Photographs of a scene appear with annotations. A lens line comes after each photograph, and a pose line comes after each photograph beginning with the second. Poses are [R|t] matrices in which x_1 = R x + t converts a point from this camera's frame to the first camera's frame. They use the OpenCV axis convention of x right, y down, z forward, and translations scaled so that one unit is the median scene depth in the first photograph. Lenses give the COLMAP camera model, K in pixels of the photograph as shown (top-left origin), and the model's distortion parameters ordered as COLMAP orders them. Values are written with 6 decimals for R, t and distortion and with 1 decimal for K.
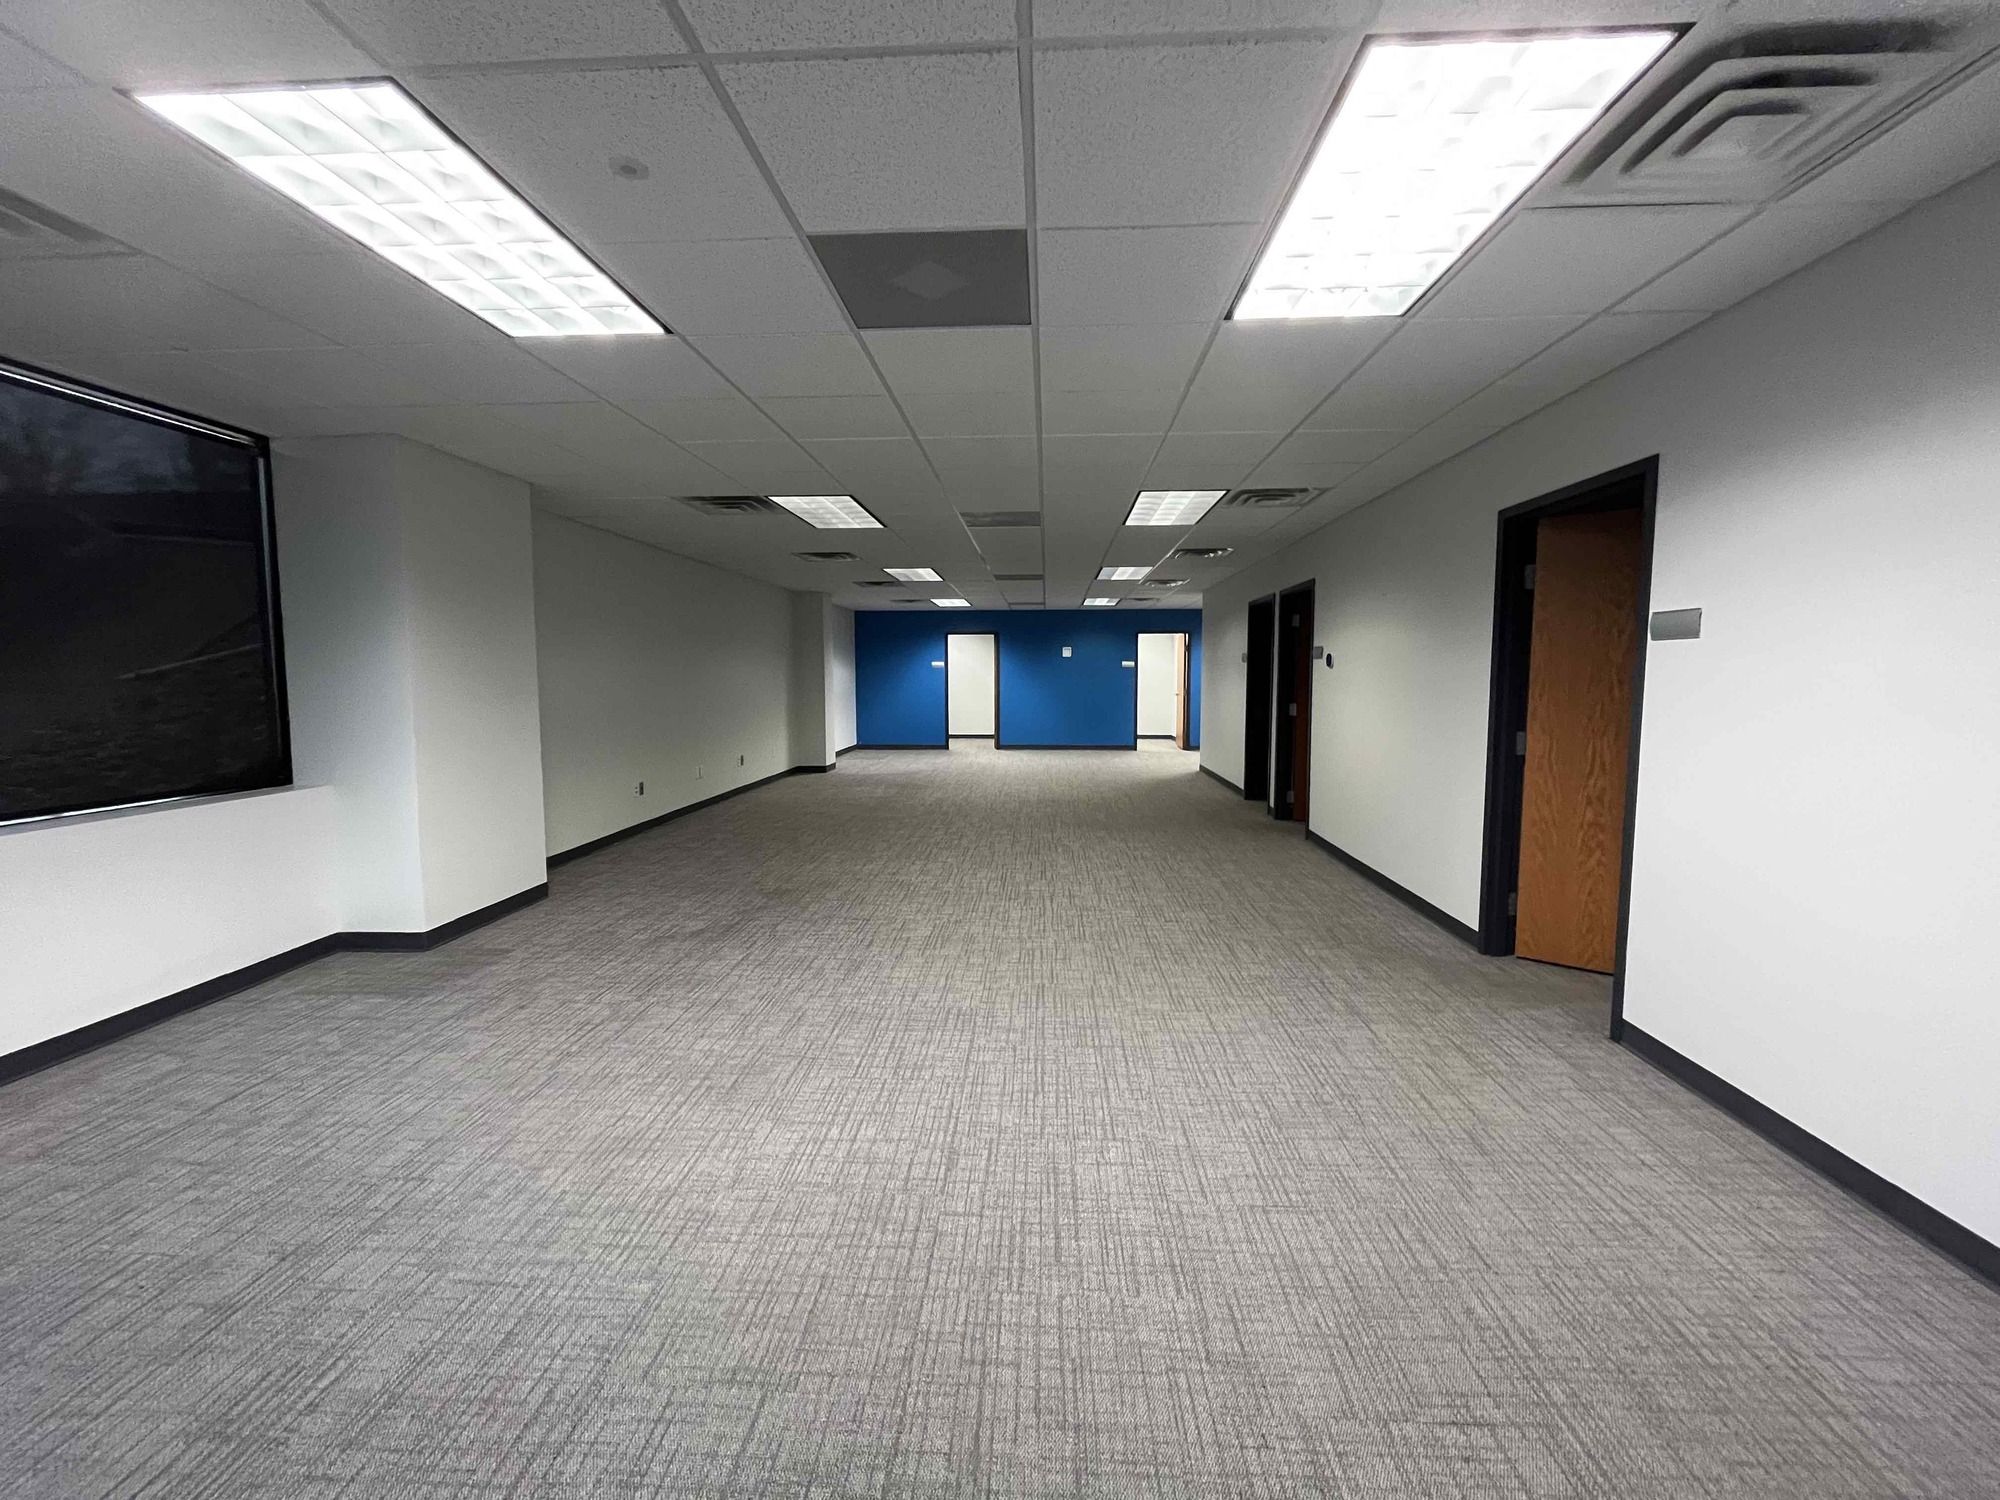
lens RADIAL K [[803.8, 0, 1013.5], [0, 803.8, 744.7], [0, 0, 1]] dist [-0.002030, -0.000661]
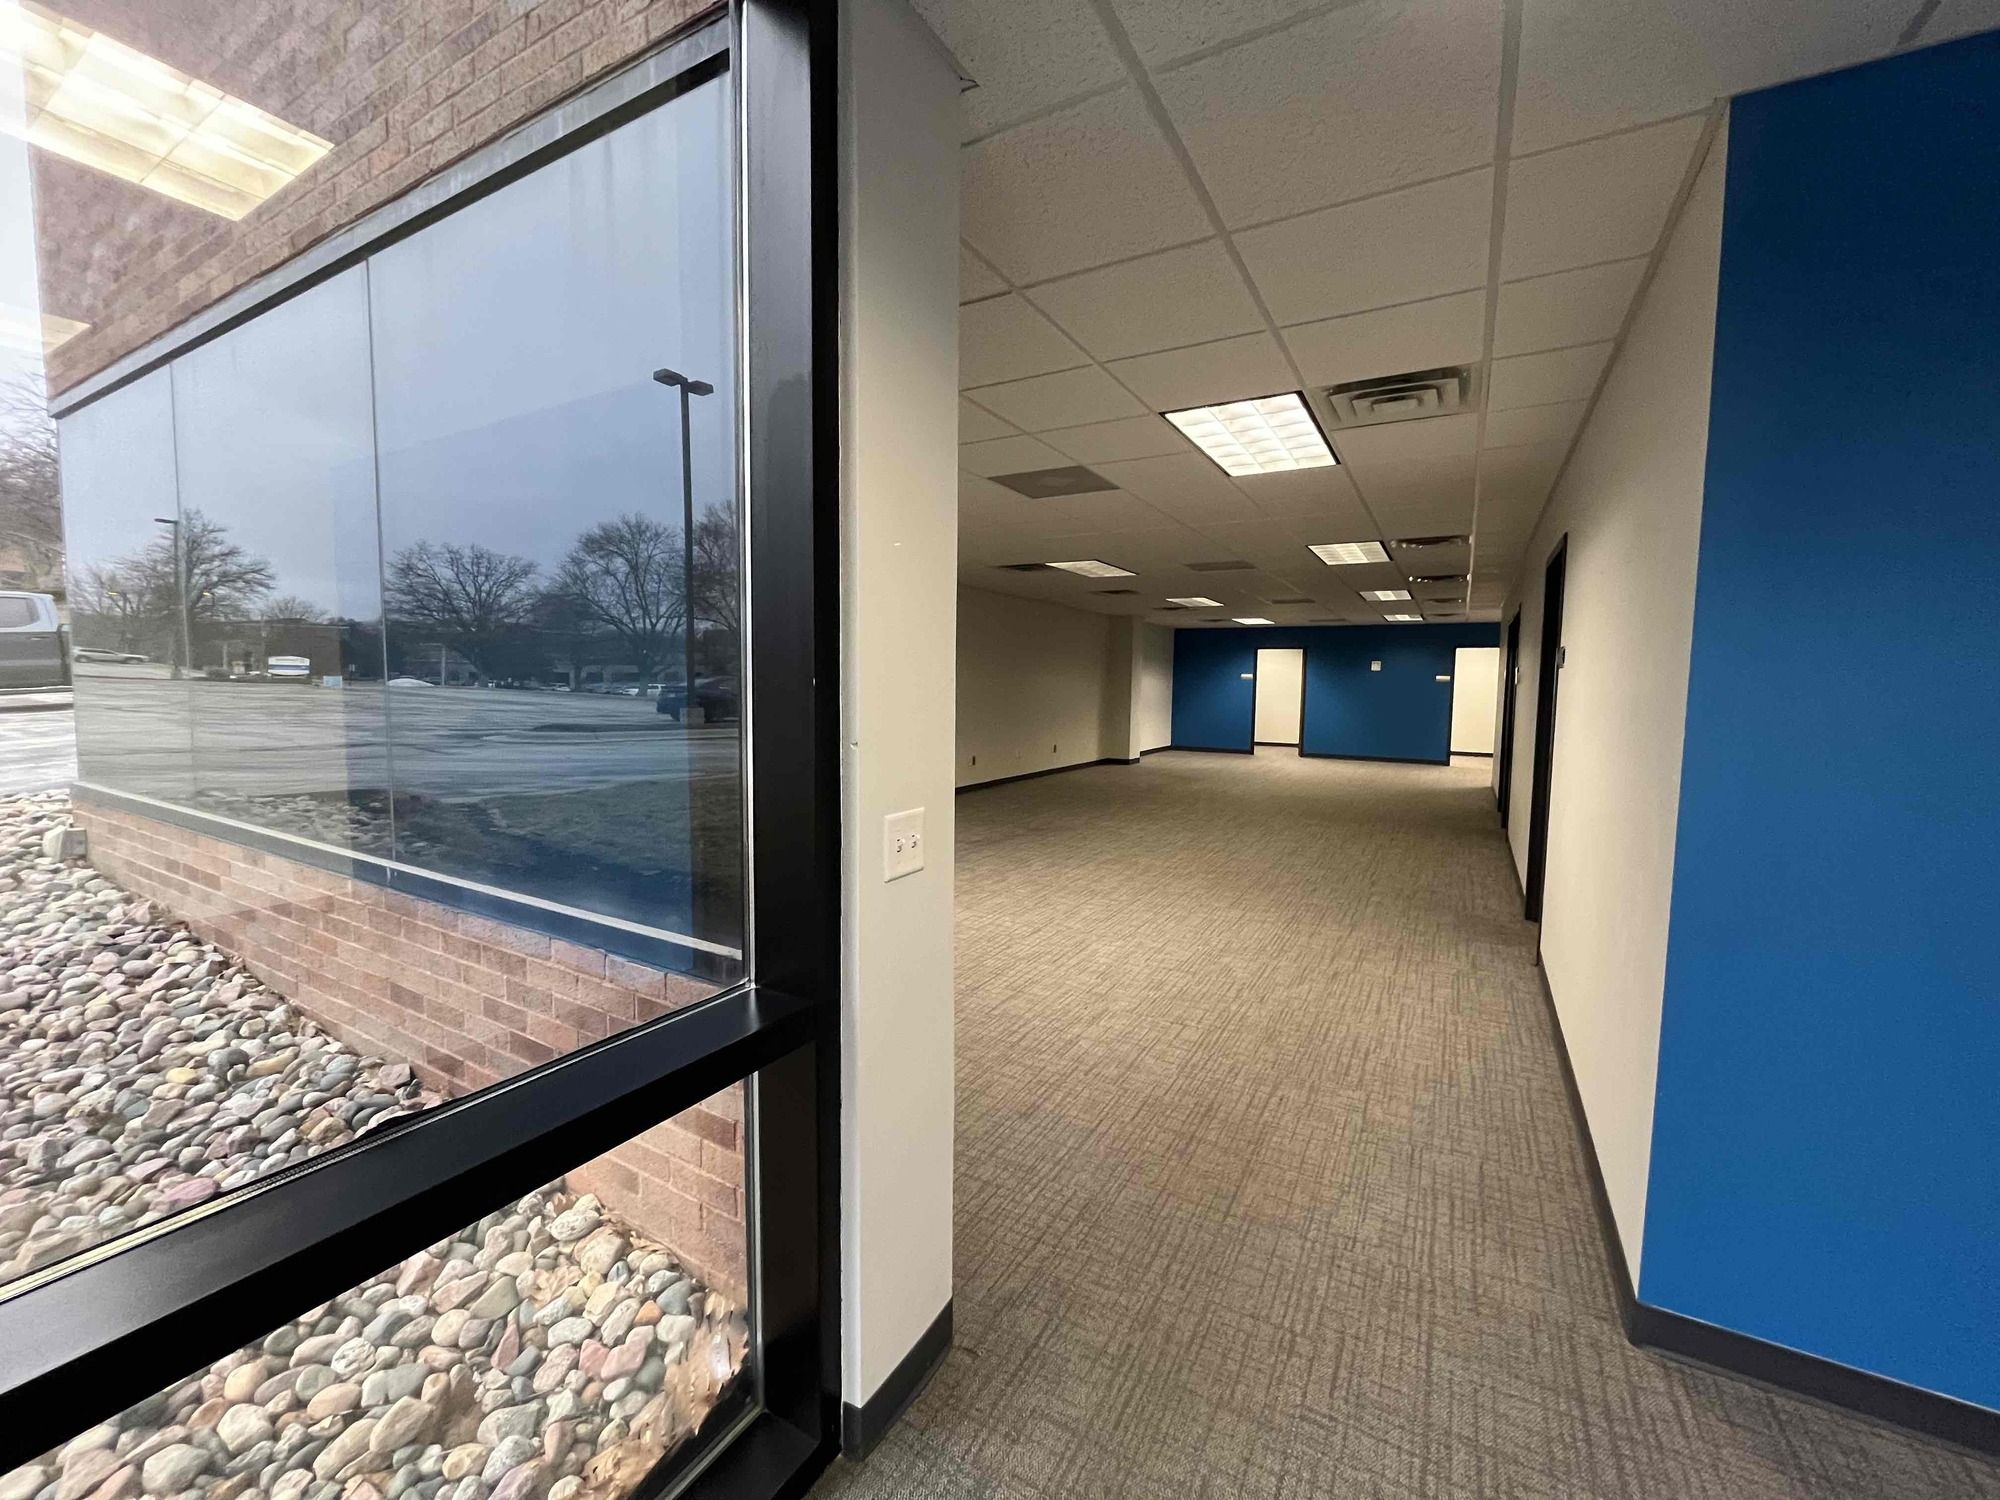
lens RADIAL K [[810.0, 0, 1007.1], [0, 810.0, 744.9], [0, 0, 1]] dist [-0.001213, -0.000697]
pose [[0.889403, 0.050678, -0.454305, 0.412097], [-0.056664, 0.998393, 0.000440, 0.038756], [0.453598, 0.025351, 0.890846, -0.446707]]
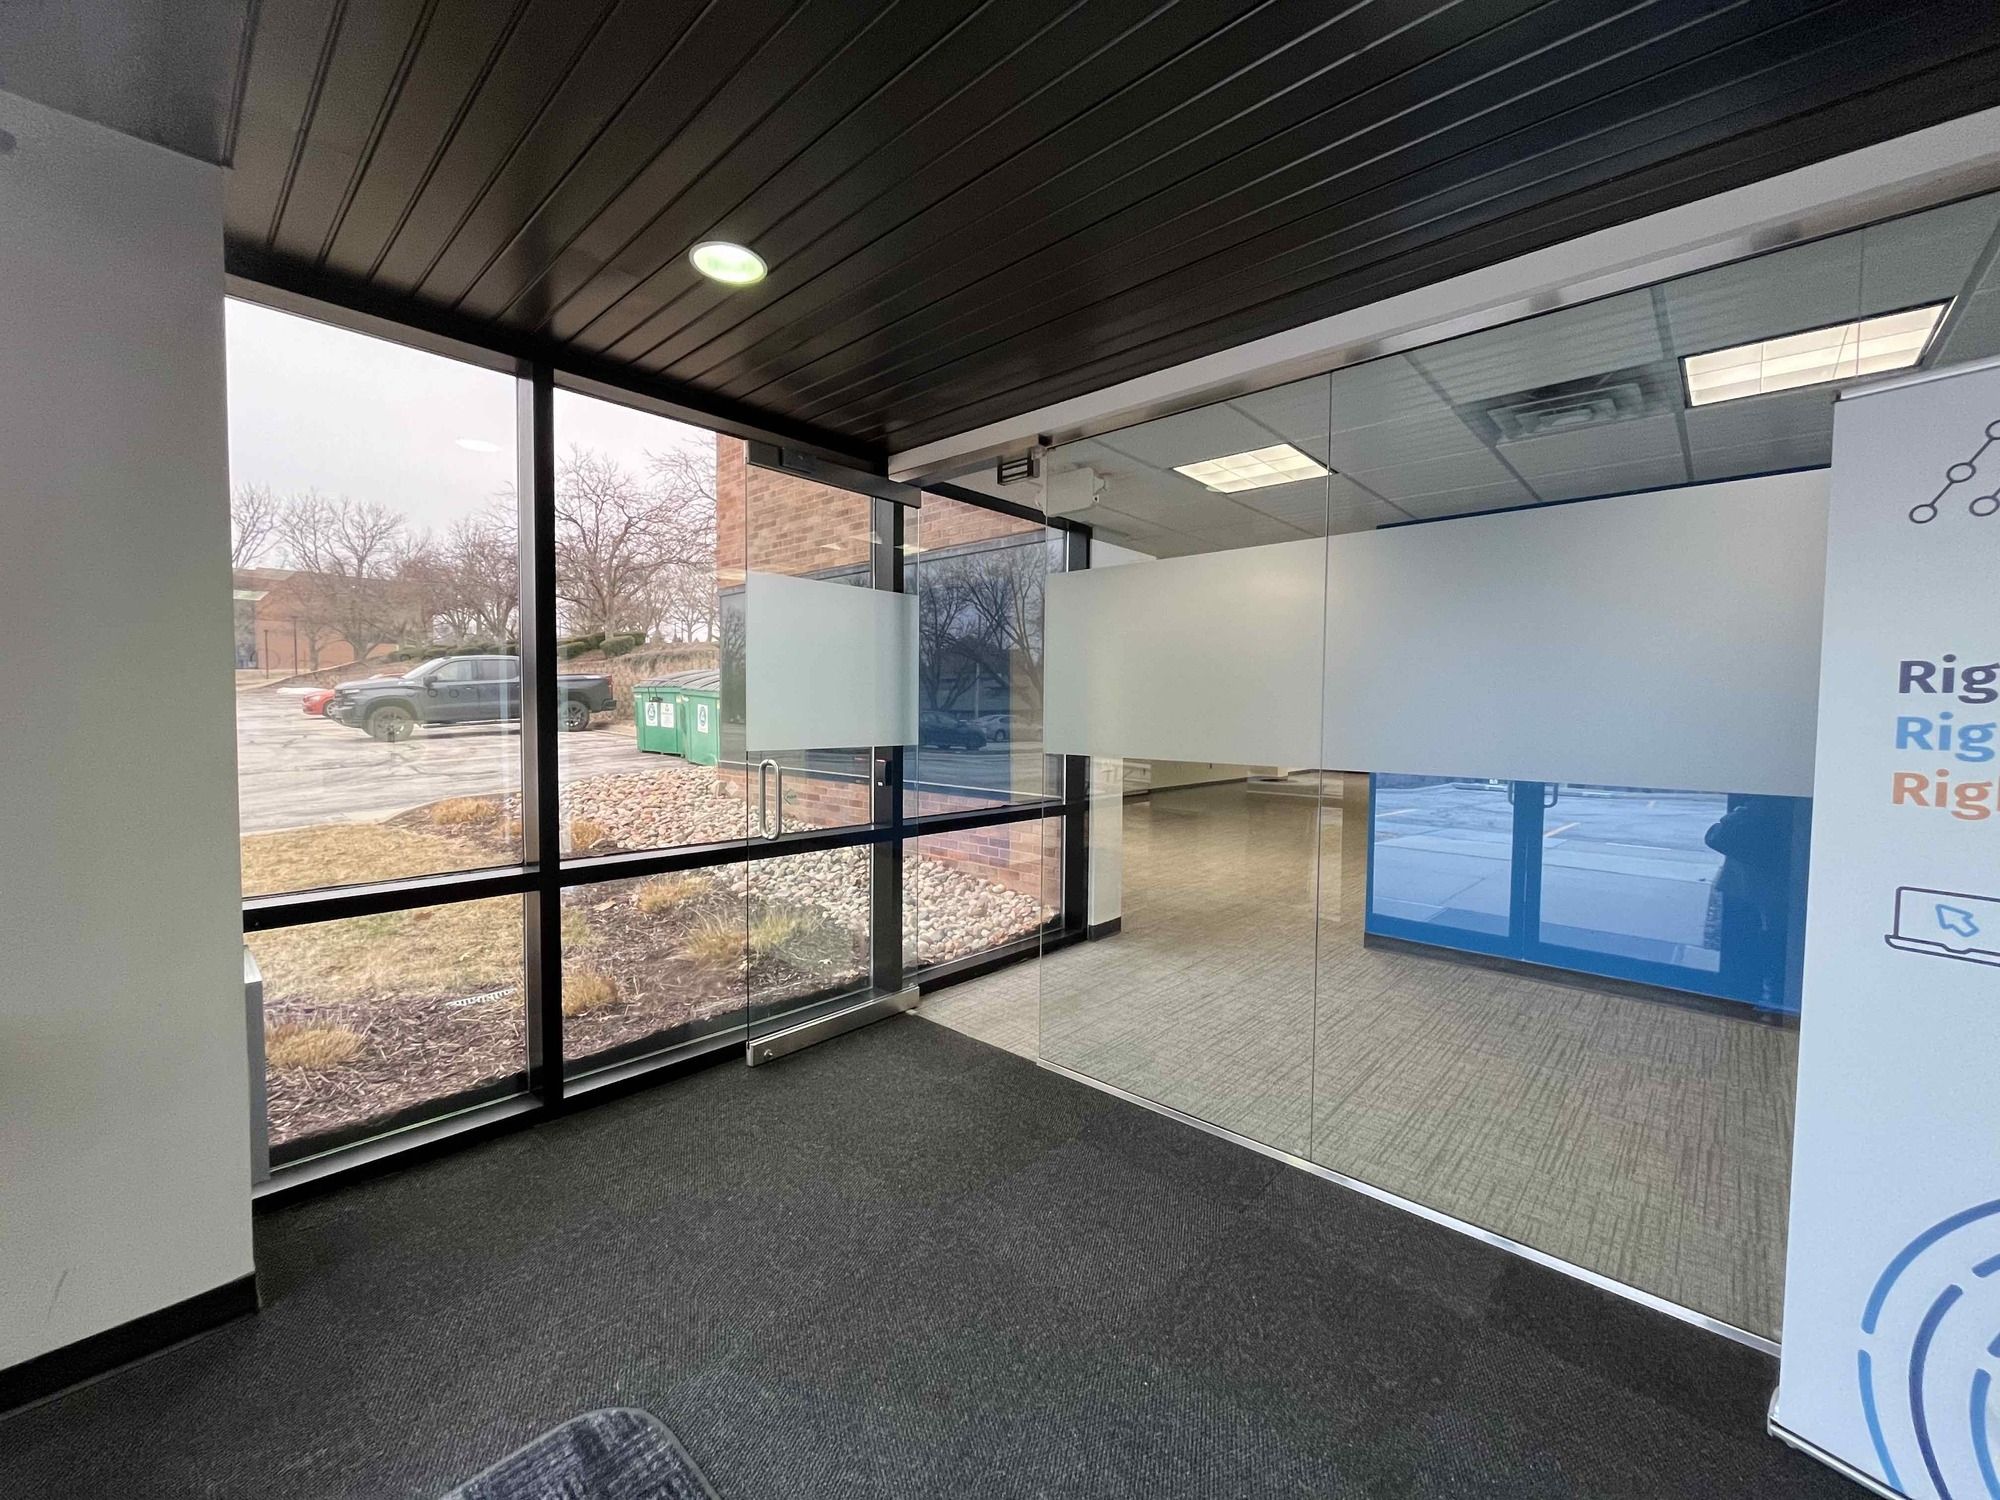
lens RADIAL K [[799.4, 0, 1002.2], [0, 799.4, 747.3], [0, 0, 1]] dist [-0.001899, -0.000442]
pose [[0.772682, 0.042255, -0.633385, 0.853225], [-0.074380, 0.996936, -0.024231, 0.103612], [0.630420, 0.065834, 0.773457, -1.189714]]
